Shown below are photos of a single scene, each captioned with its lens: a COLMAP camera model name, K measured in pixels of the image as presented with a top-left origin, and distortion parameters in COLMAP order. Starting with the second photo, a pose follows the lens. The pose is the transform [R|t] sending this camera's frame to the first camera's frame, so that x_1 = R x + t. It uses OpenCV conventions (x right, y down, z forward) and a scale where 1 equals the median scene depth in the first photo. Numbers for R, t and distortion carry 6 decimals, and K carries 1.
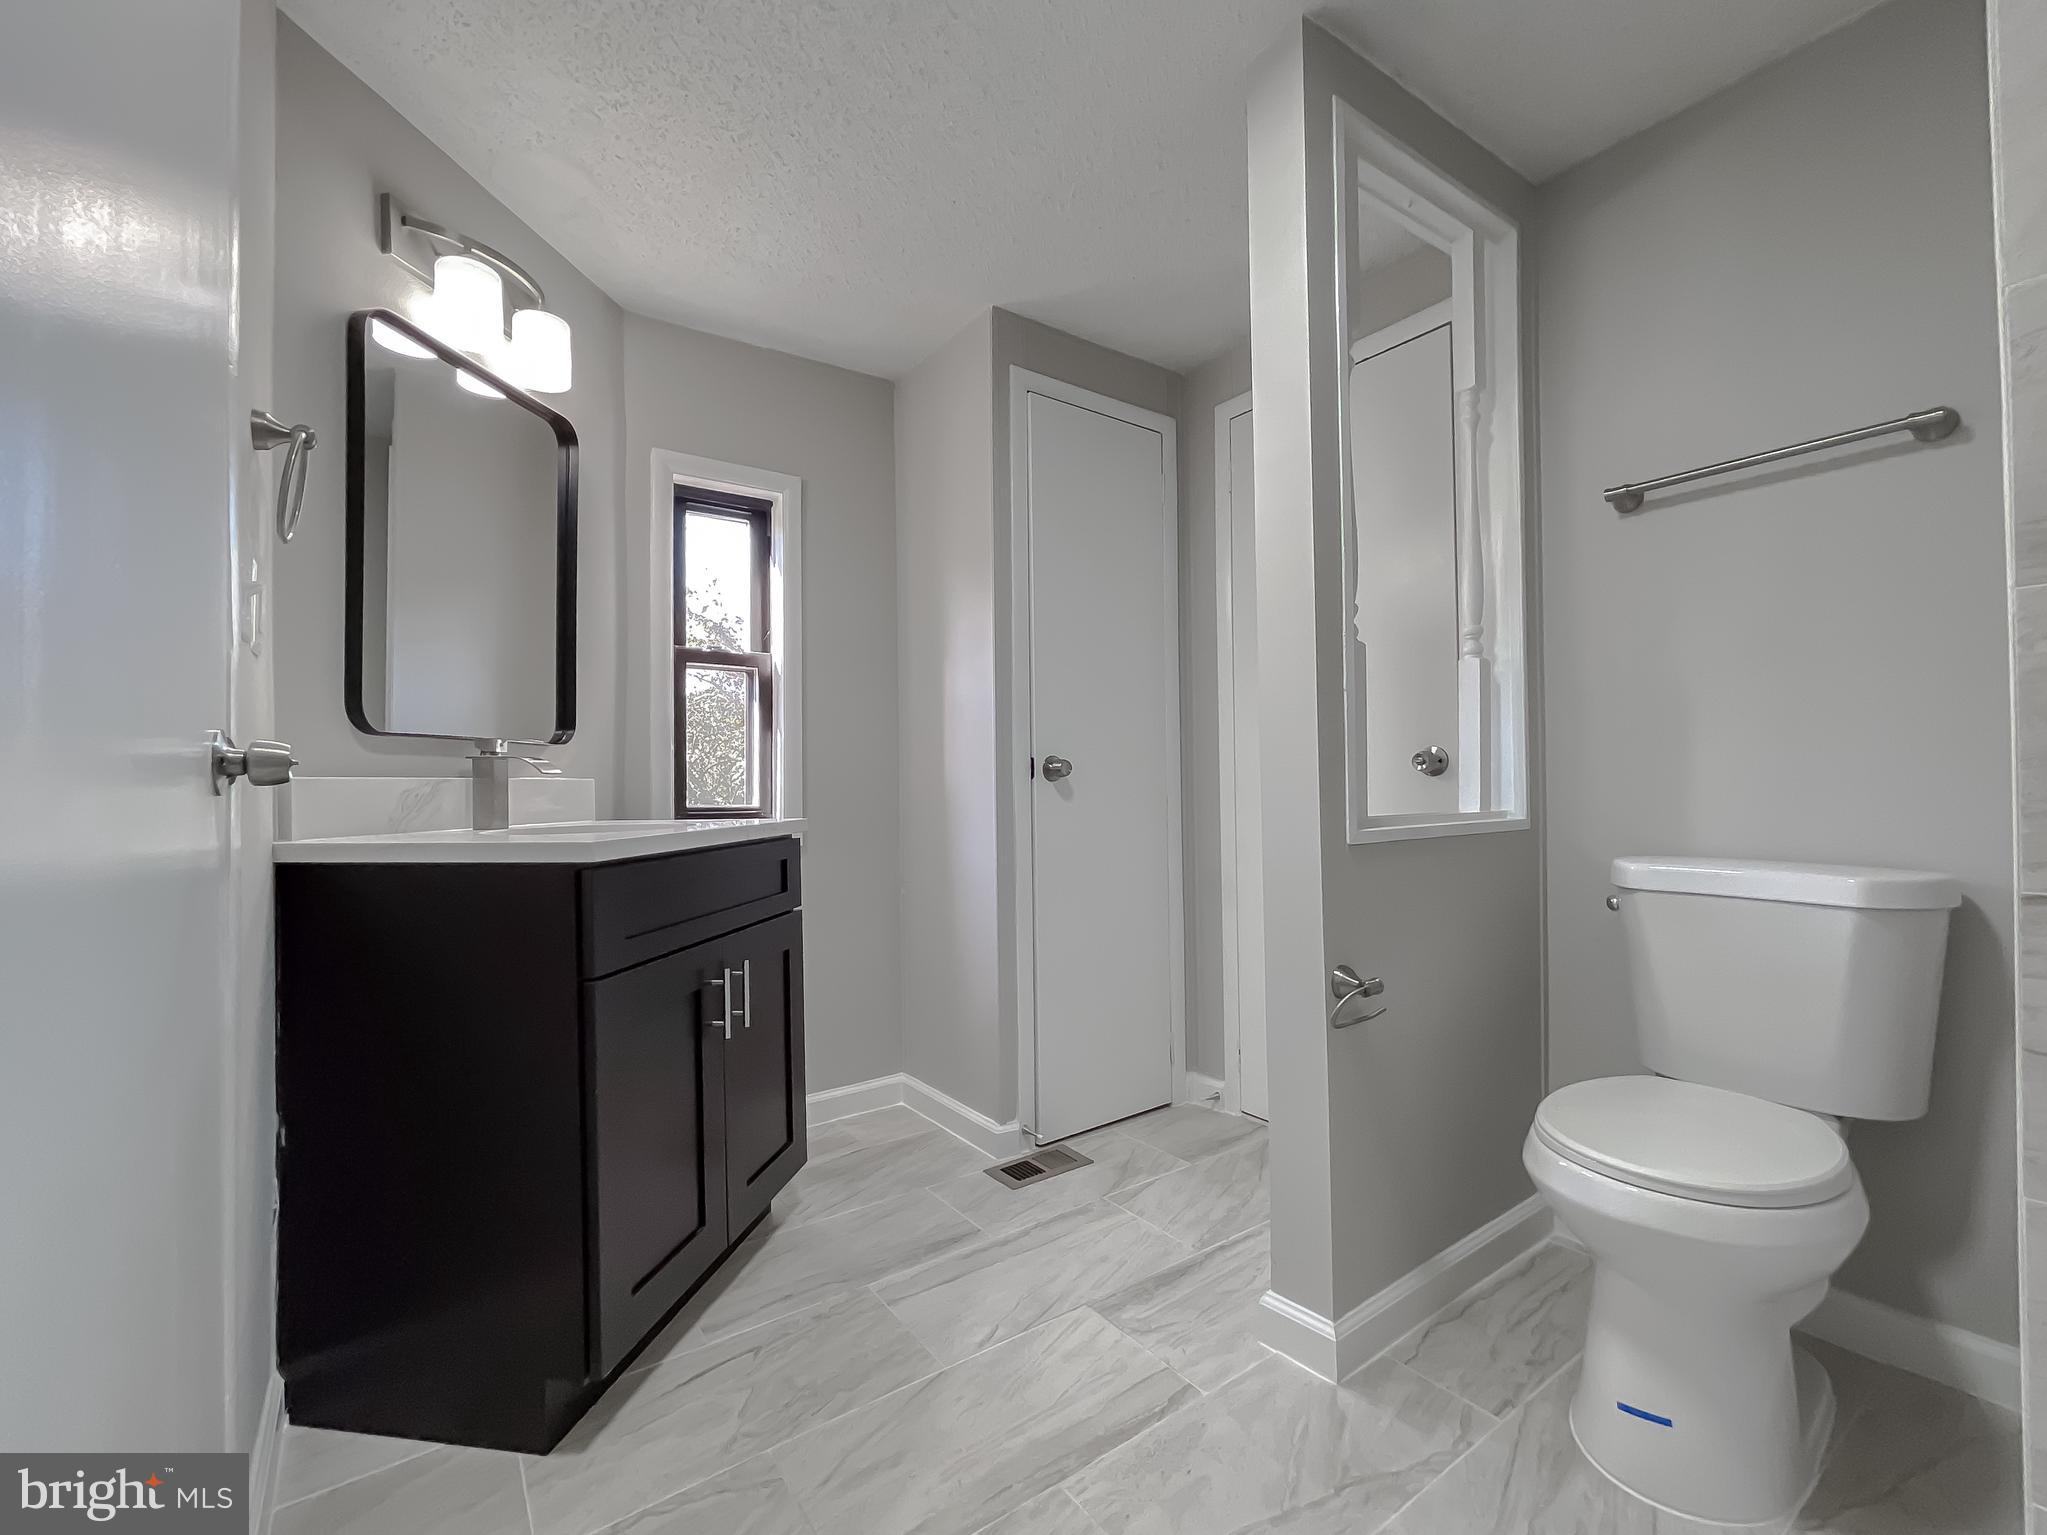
lens RADIAL K [[878.8, 0, 1023.5], [0, 878.8, 767.5], [0, 0, 1]] dist [-0.001049, -0.000099]
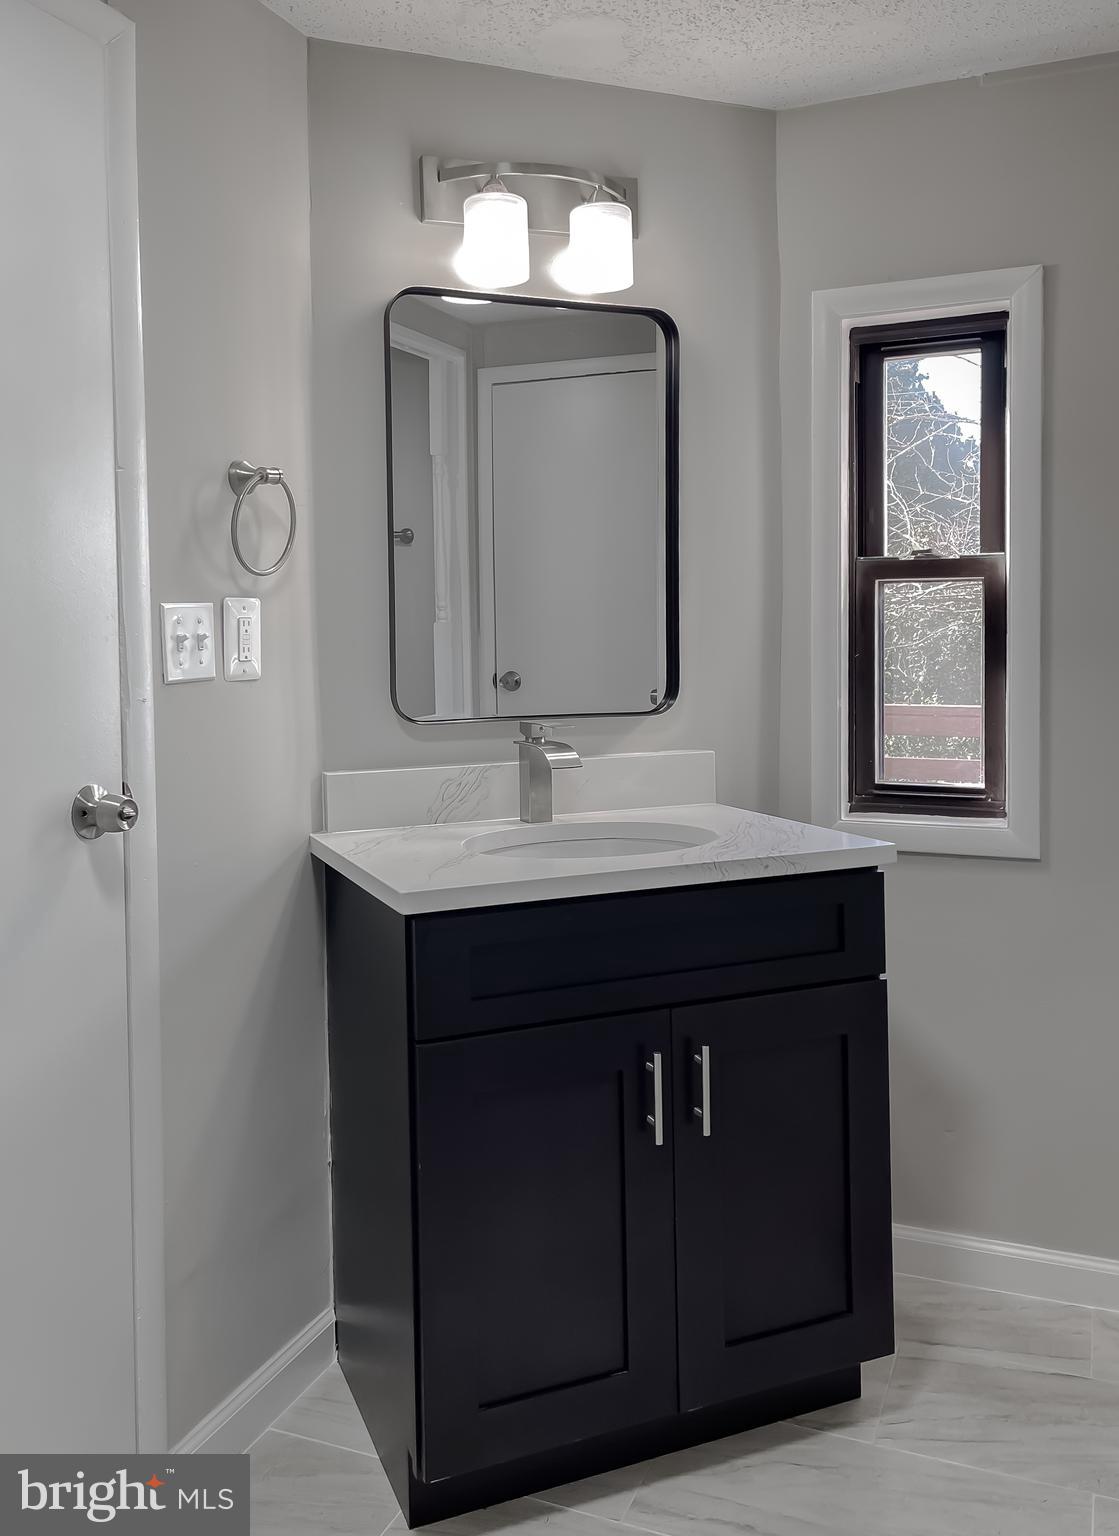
lens RADIAL K [[1290.7, 0, 559.2], [0, 1290.7, 659.5], [0, 0, 1]] dist [0.005150, 0.005141]
pose [[0.520197, 0.023852, -0.853713, 0.564728], [0.026307, 0.998688, 0.043933, -0.163207], [0.853641, -0.045313, 0.518887, 0.367678]]
